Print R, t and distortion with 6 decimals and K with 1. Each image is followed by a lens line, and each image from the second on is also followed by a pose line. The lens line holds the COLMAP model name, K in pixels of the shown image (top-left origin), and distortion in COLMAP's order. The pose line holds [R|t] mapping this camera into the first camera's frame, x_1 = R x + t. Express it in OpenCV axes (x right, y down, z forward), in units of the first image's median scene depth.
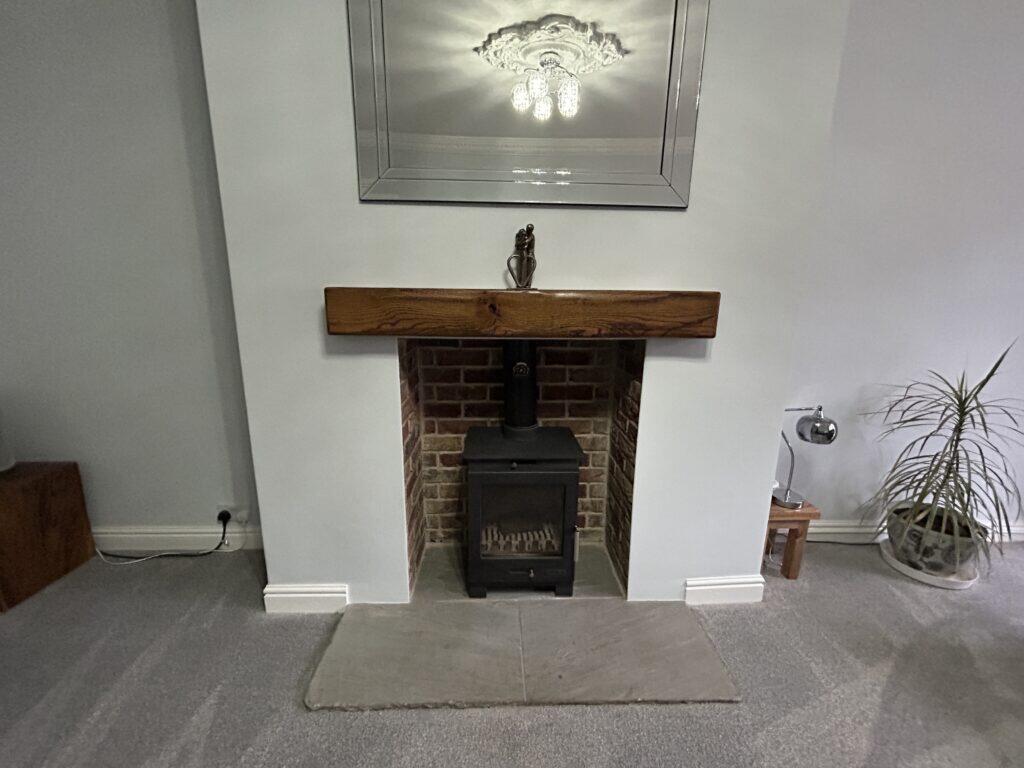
lens RADIAL K [[415.5, 0, 510.4], [0, 415.5, 383.4], [0, 0, 1]] dist [-0.002391, 0.000251]
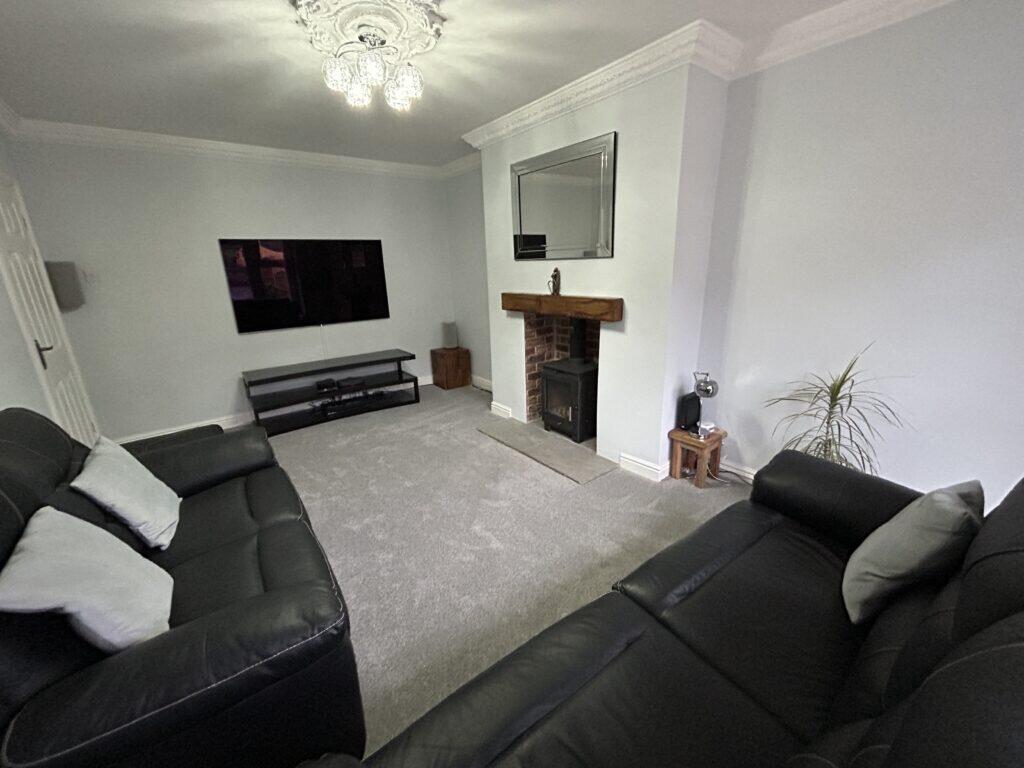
lens RADIAL K [[415.5, 0, 510.4], [0, 415.5, 383.4], [0, 0, 1]] dist [-0.002391, 0.000251]
pose [[0.586024, 0.196558, -0.786092, 1.702191], [-0.127641, 0.980413, 0.149992, -0.051133], [0.800178, 0.012439, 0.599634, -0.568297]]
